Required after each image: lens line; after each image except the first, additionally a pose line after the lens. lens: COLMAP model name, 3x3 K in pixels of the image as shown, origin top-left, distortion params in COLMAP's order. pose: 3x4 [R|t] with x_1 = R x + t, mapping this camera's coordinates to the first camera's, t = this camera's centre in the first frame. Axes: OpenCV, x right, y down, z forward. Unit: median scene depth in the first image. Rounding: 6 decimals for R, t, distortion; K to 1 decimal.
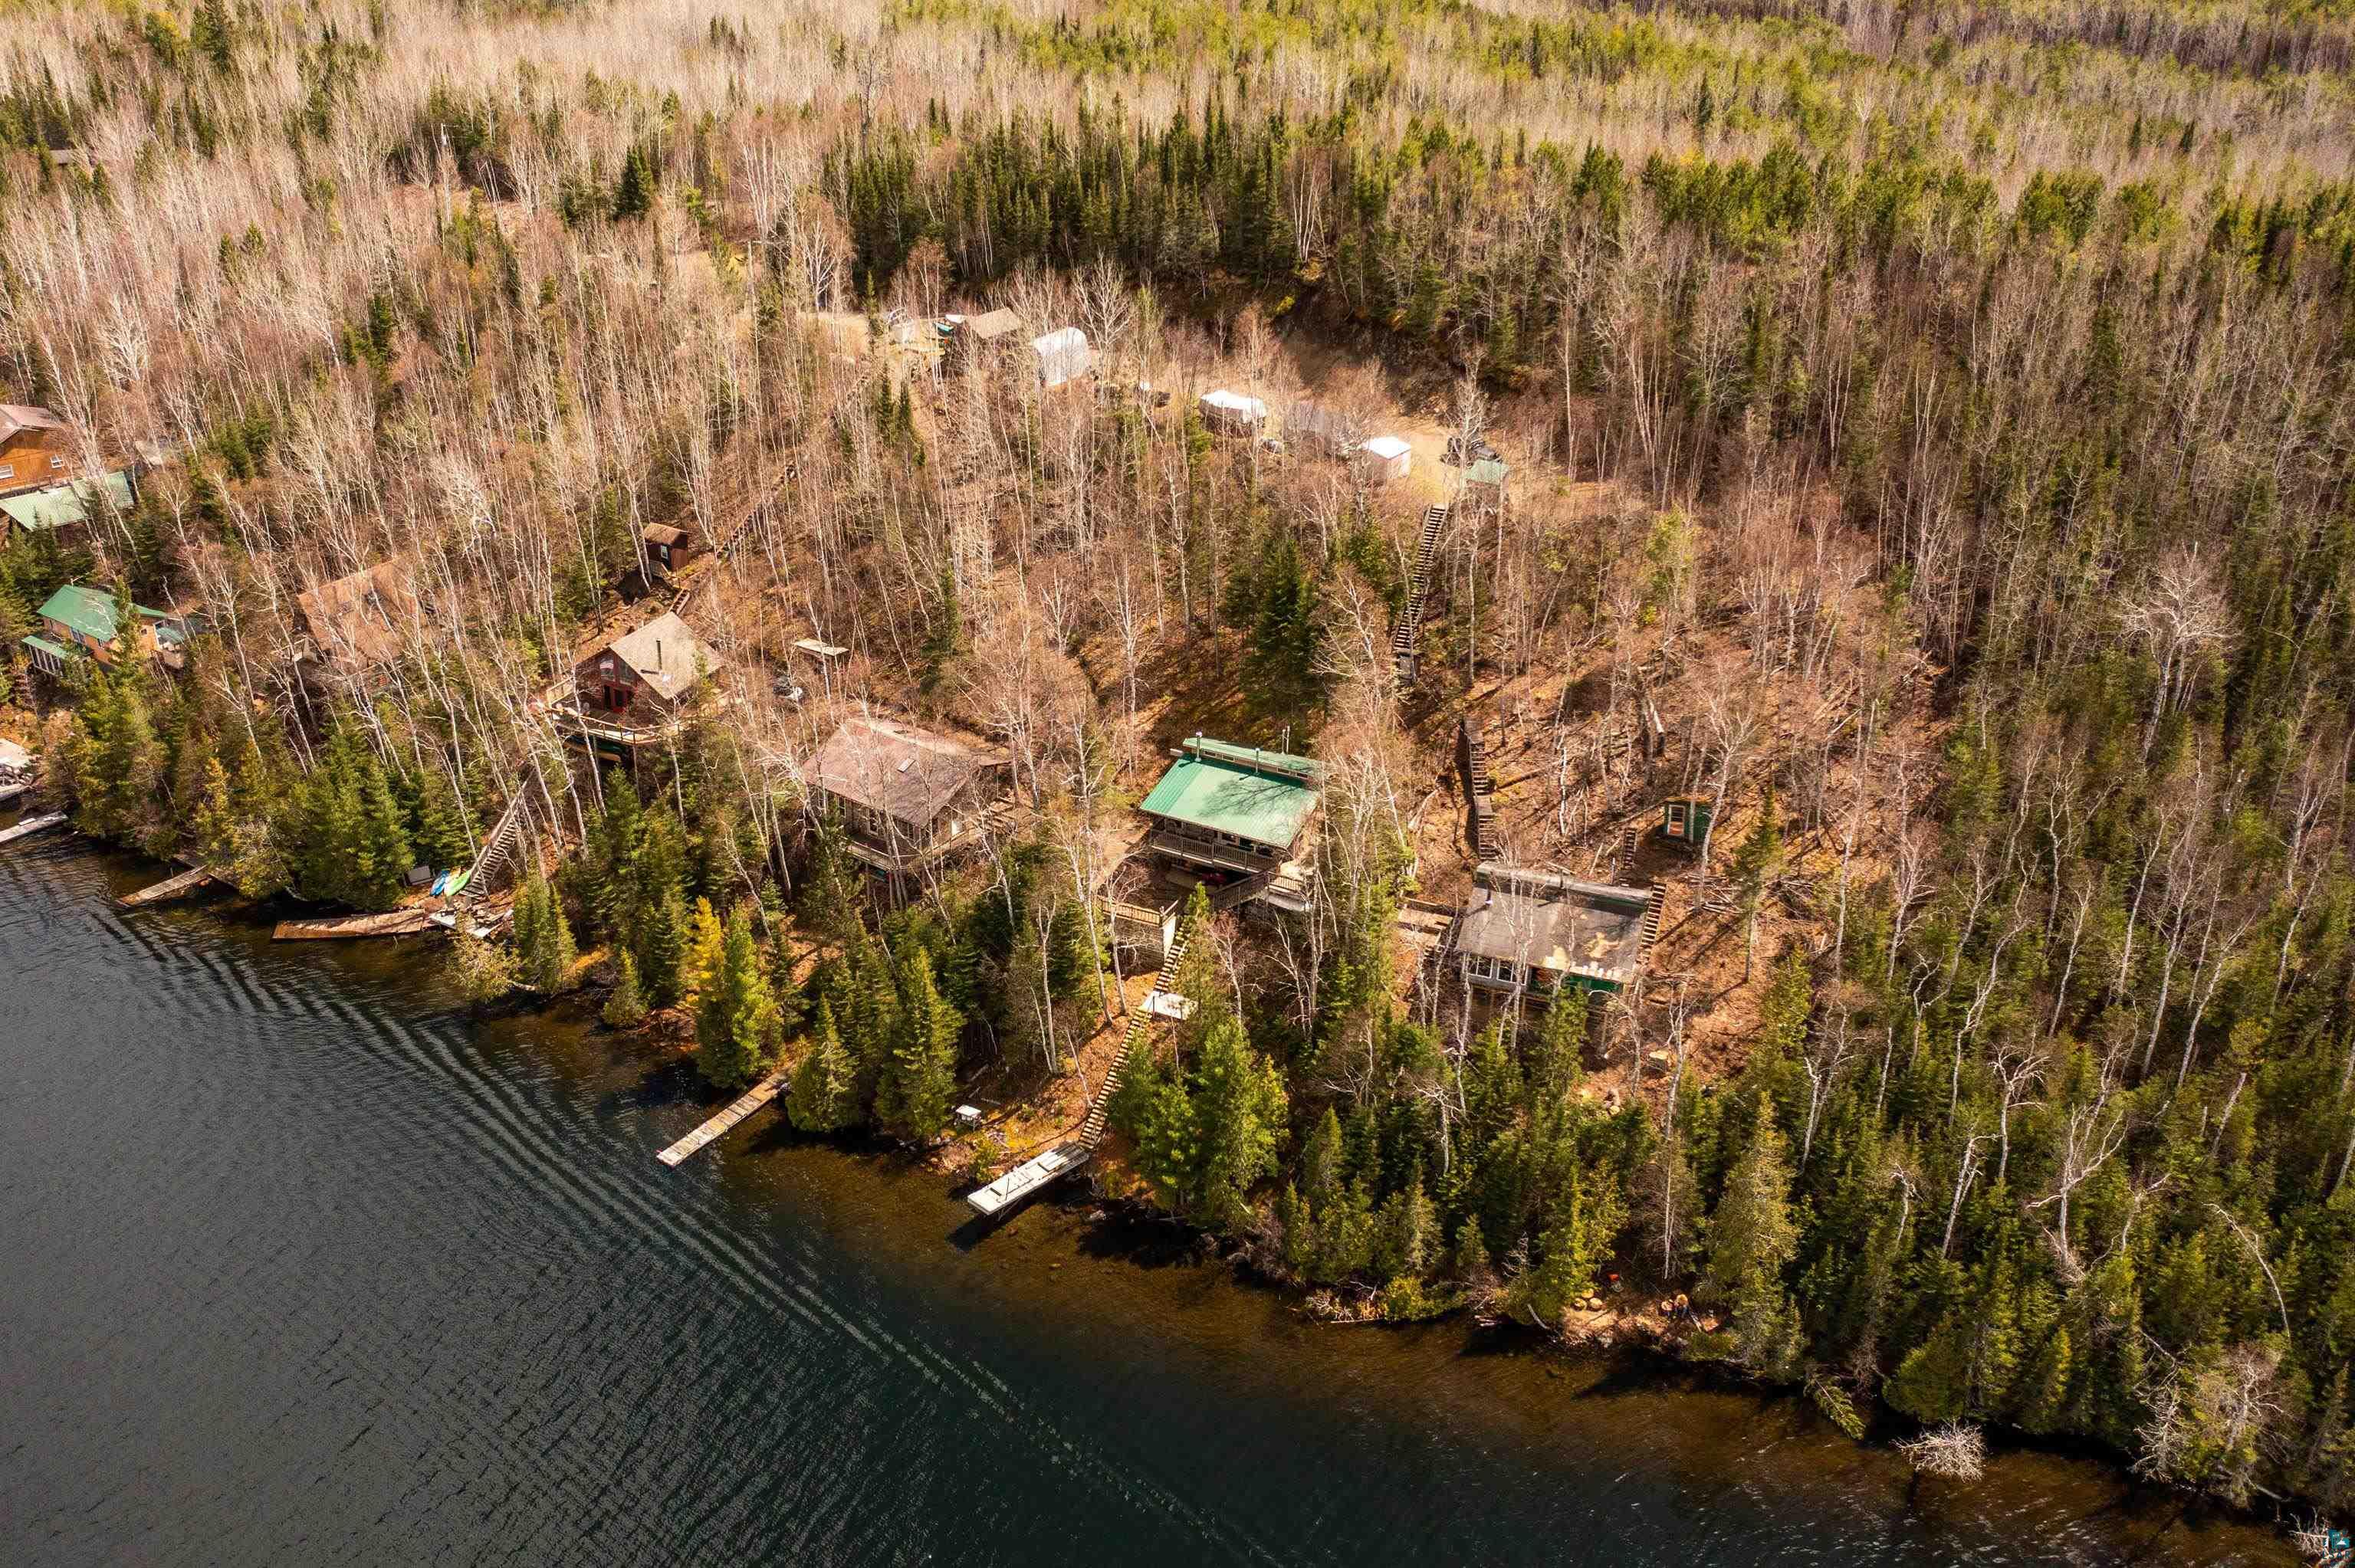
lens RADIAL K [[2006.2, 0, 1081.4], [0, 2006.2, 782.8], [0, 0, 1]] dist [-0.020218, -0.006108]
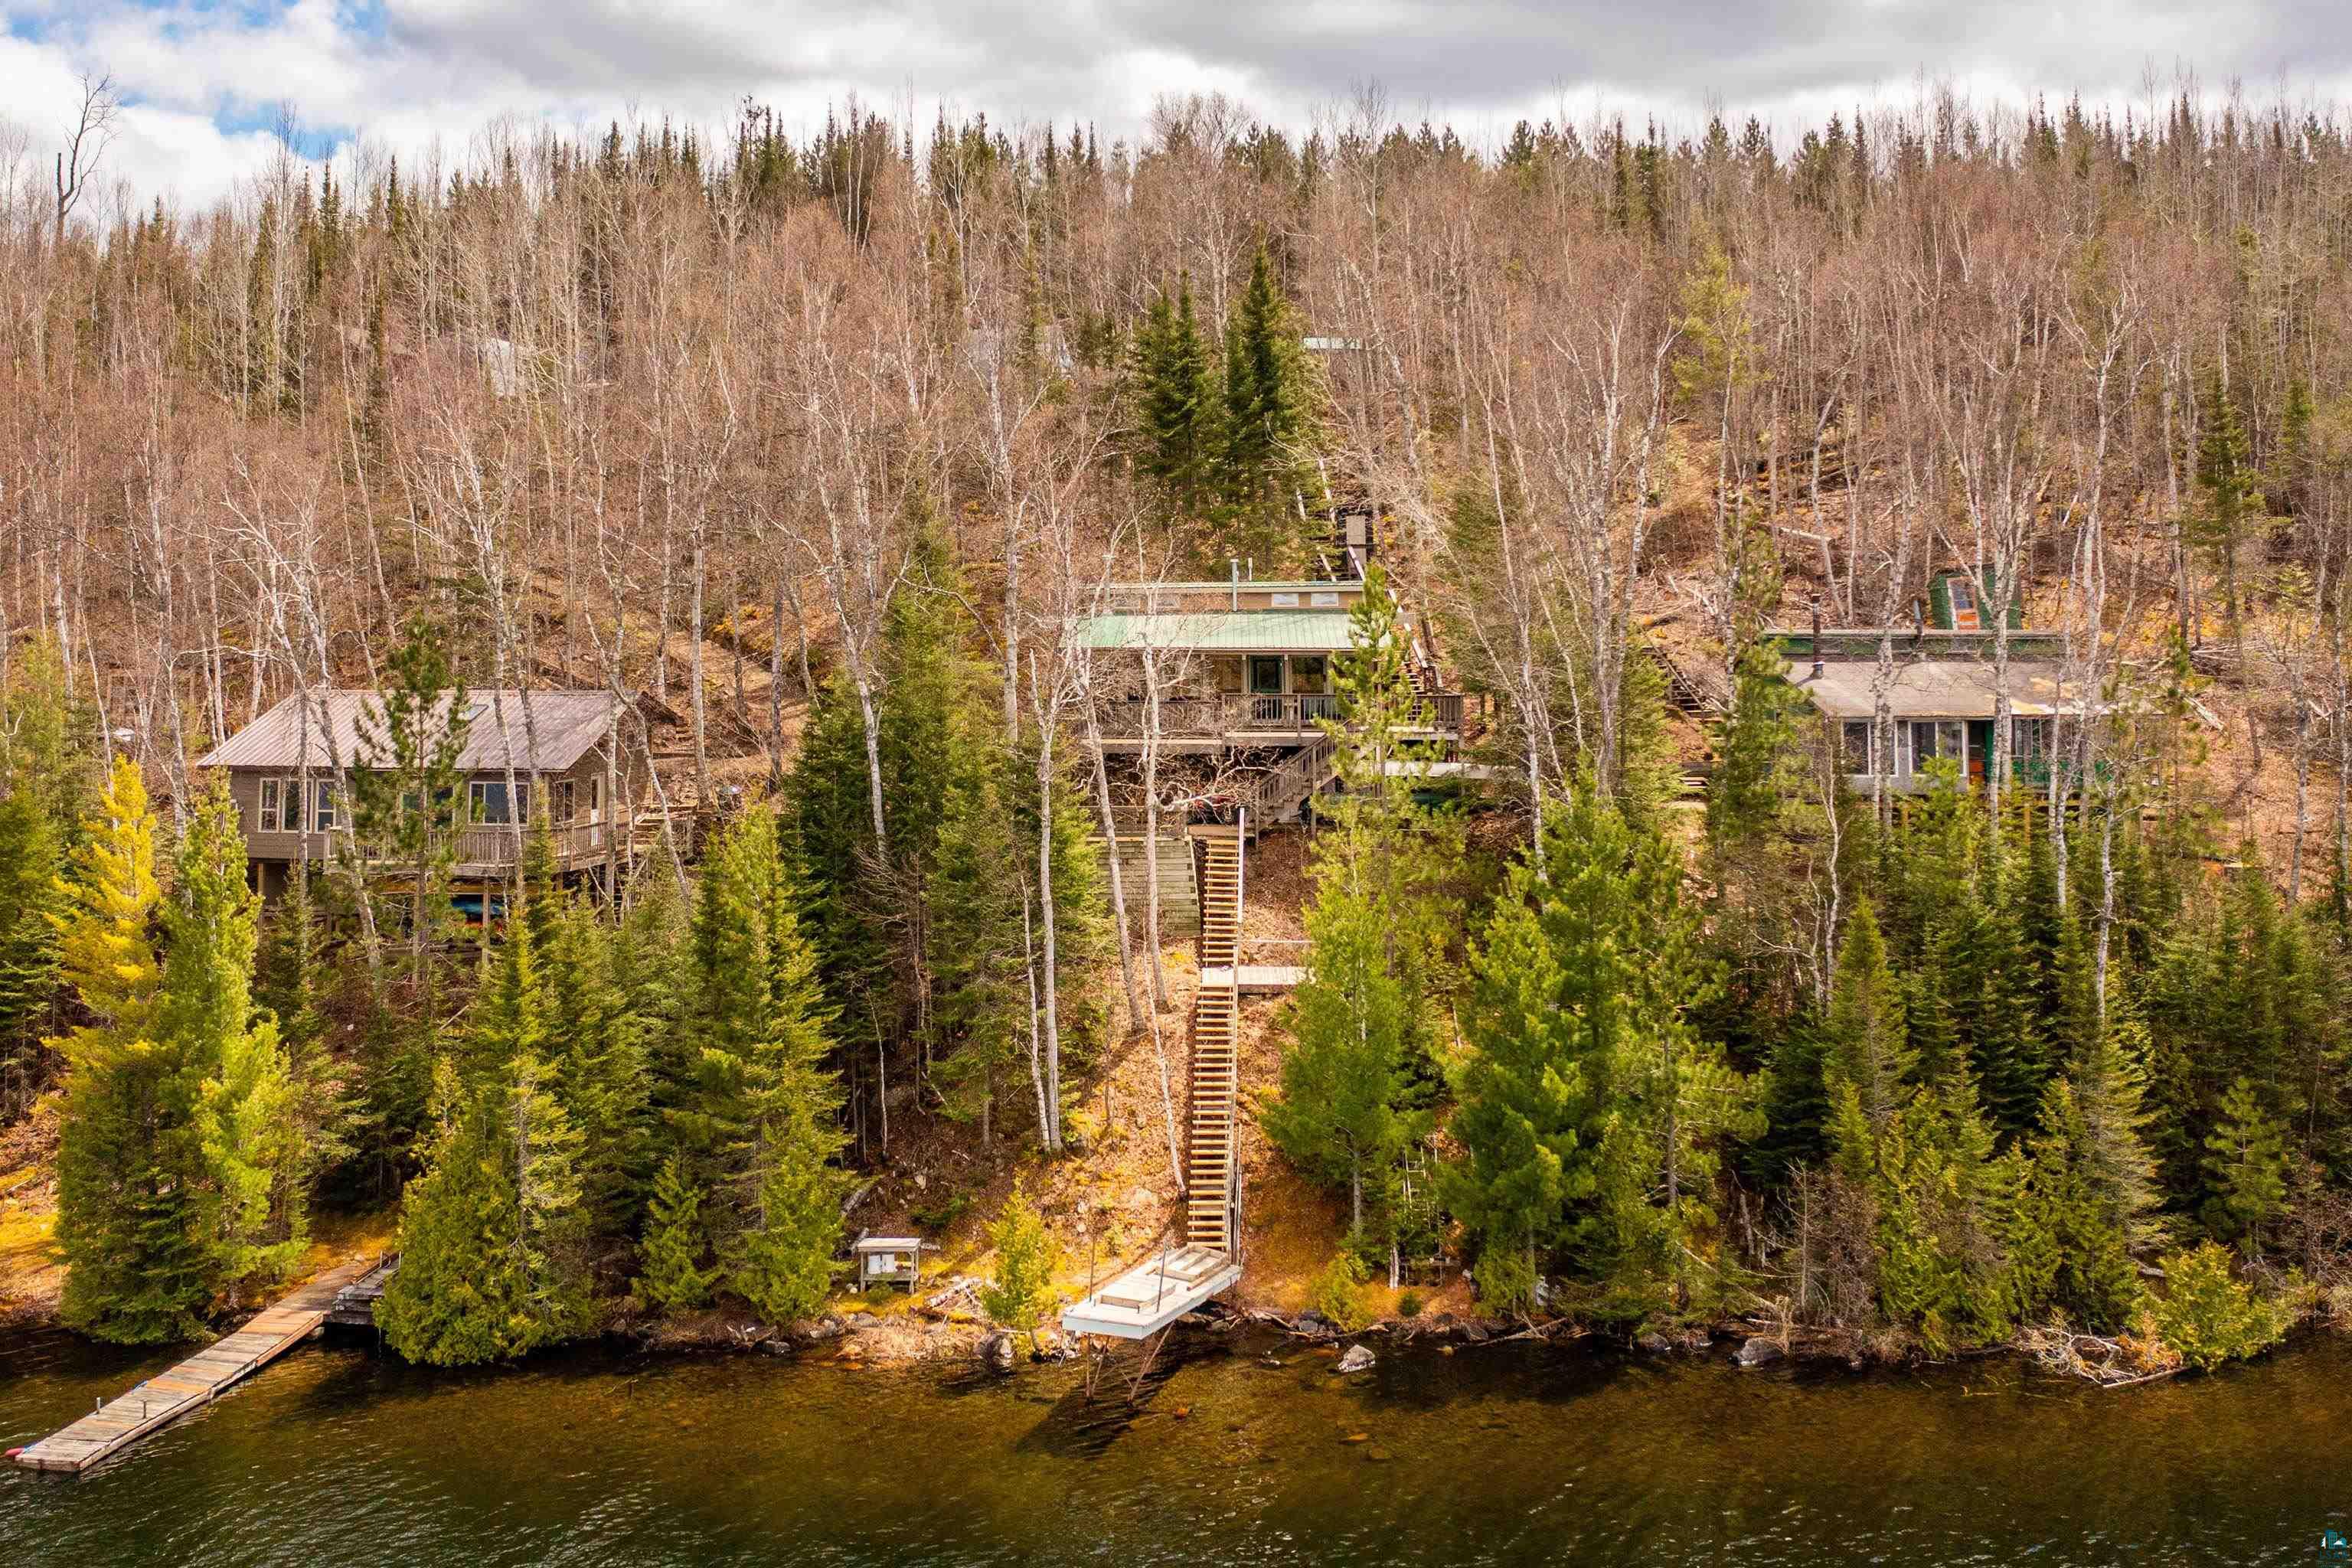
lens RADIAL K [[2413.8, 0, 1111.5], [0, 2413.8, 468.4], [0, 0, 1]] dist [-0.006252, -0.001443]
pose [[0.901935, 0.022153, 0.431303, -0.215935], [0.207196, 0.854048, -0.477150, 0.261882], [-0.378924, 0.519723, 0.765706, 0.549842]]
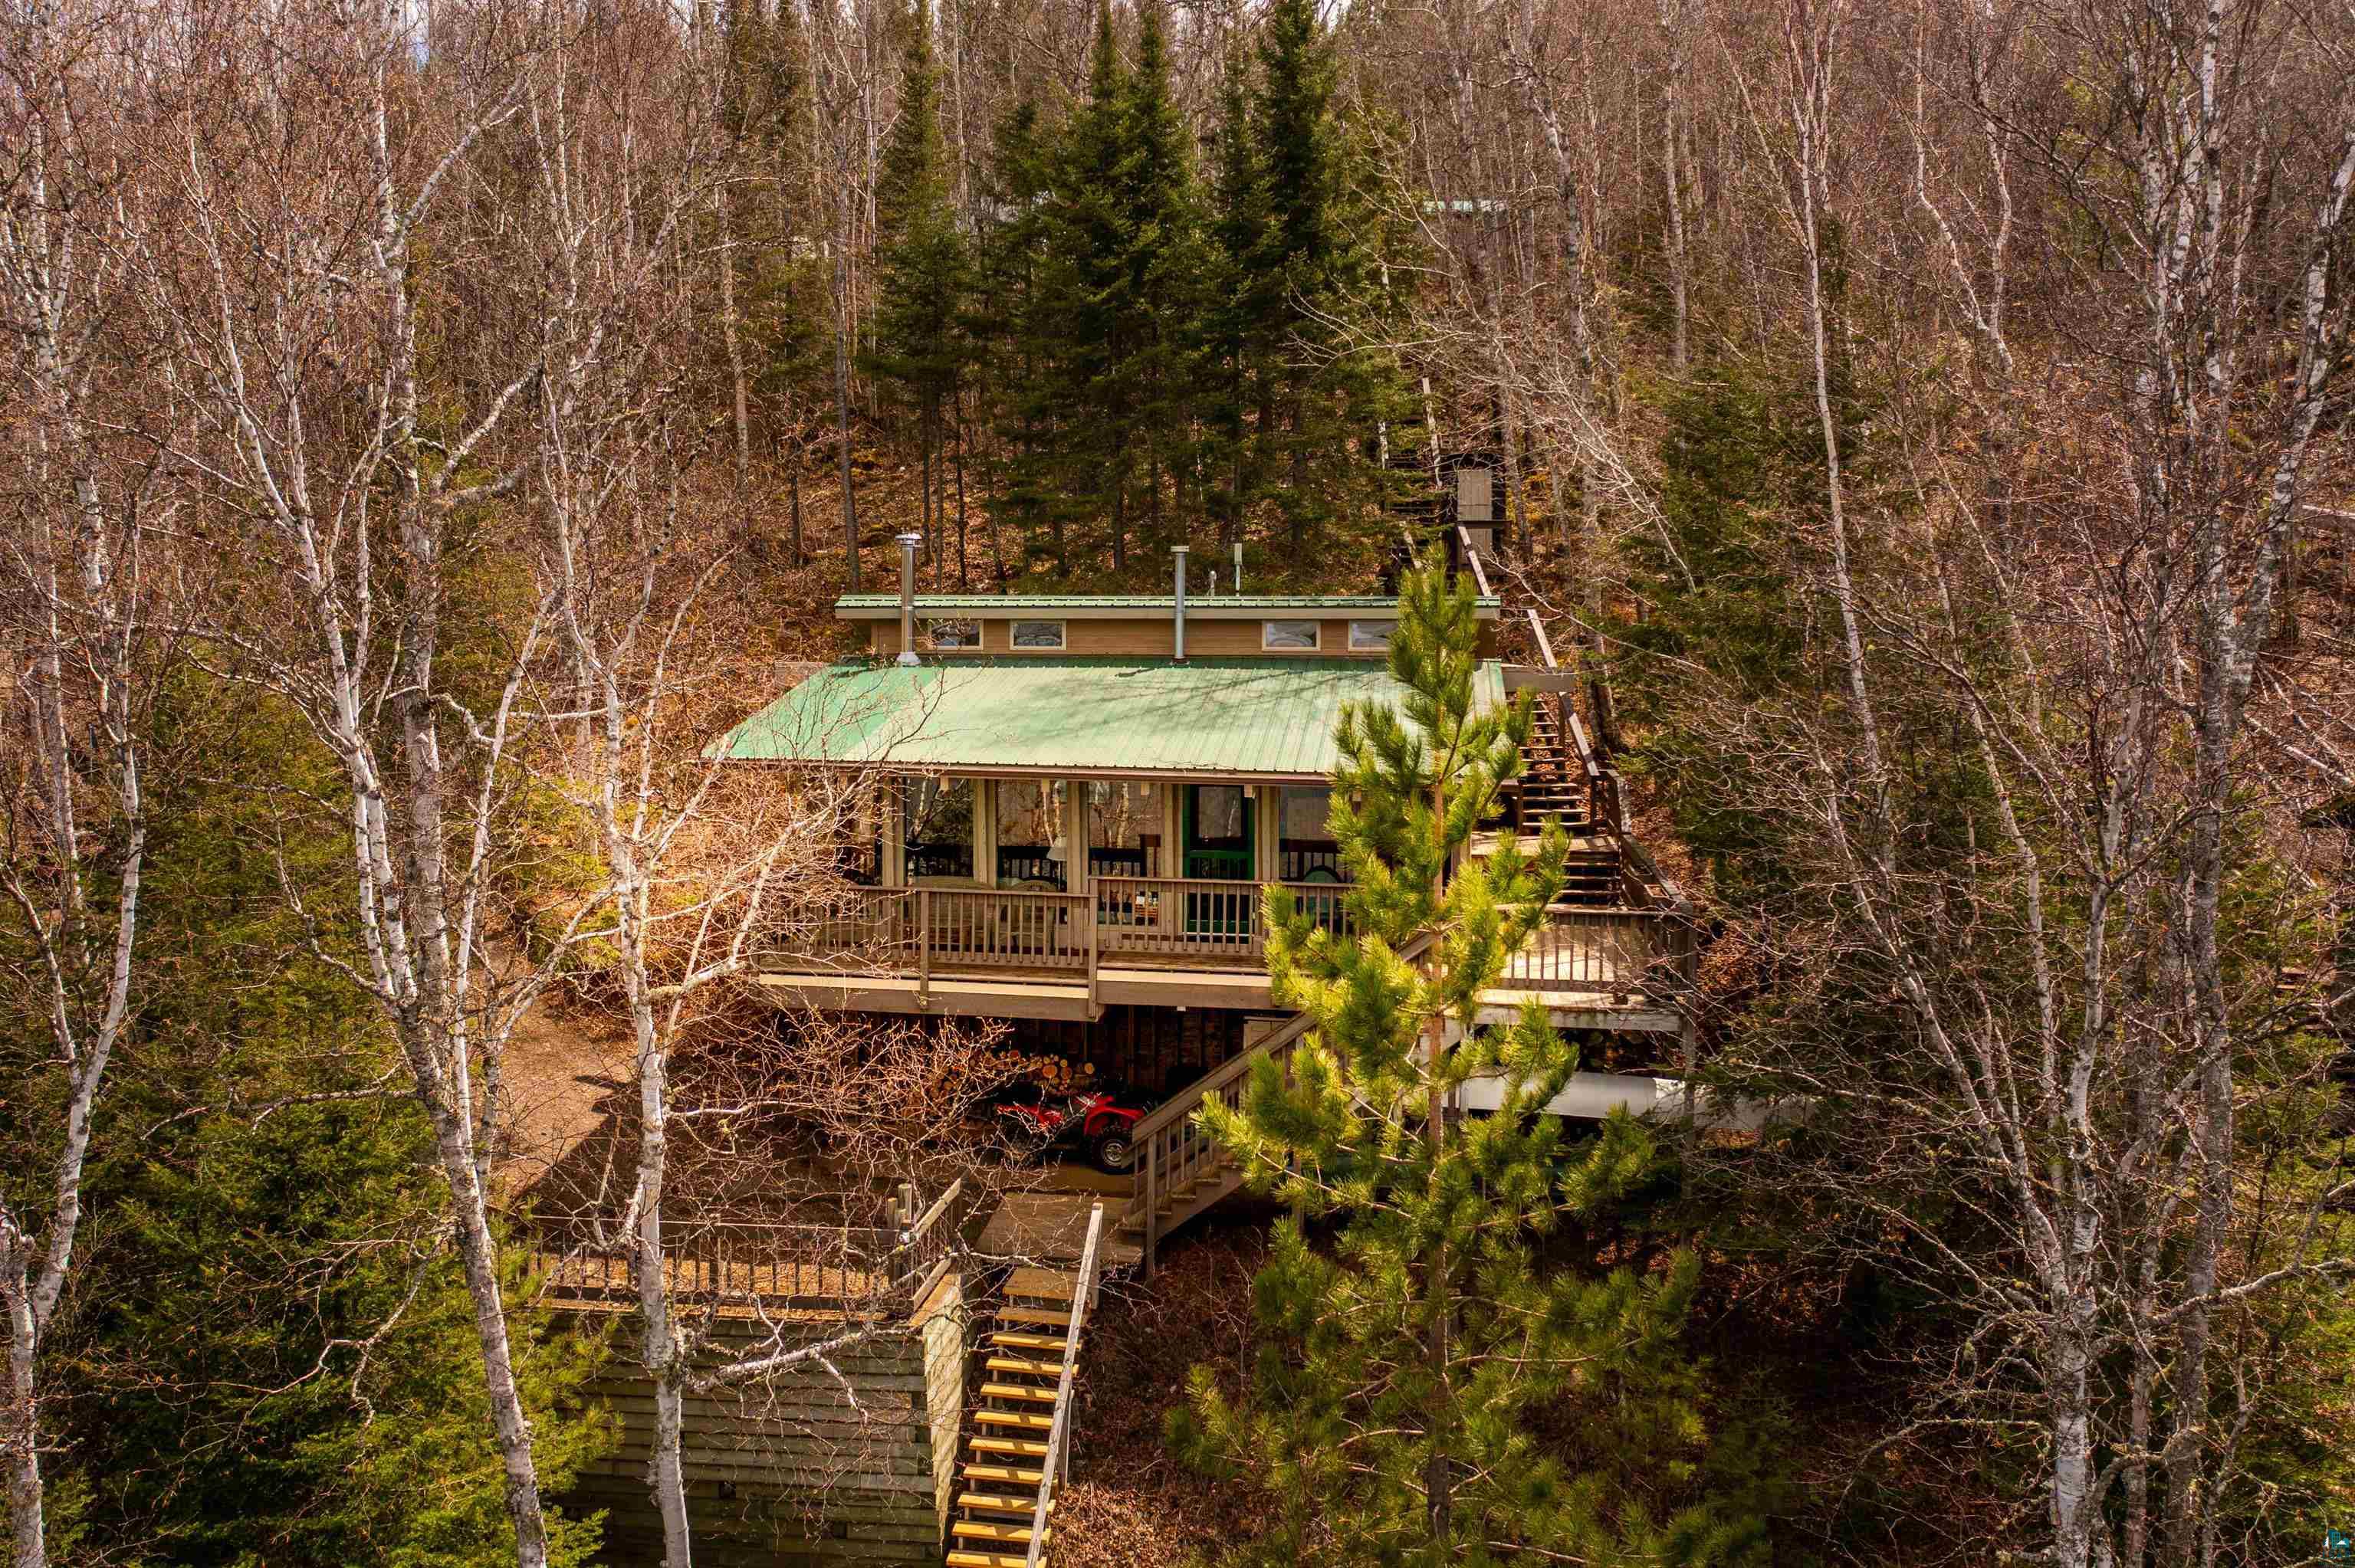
lens RADIAL K [[2006.2, 0, 1081.4], [0, 2006.2, 782.8], [0, 0, 1]] dist [-0.020218, -0.006108]
pose [[0.945079, -0.024394, 0.325931, 0.000174], [0.147126, 0.922218, -0.357586, 0.094194], [-0.291856, 0.385900, 0.875158, 0.844069]]
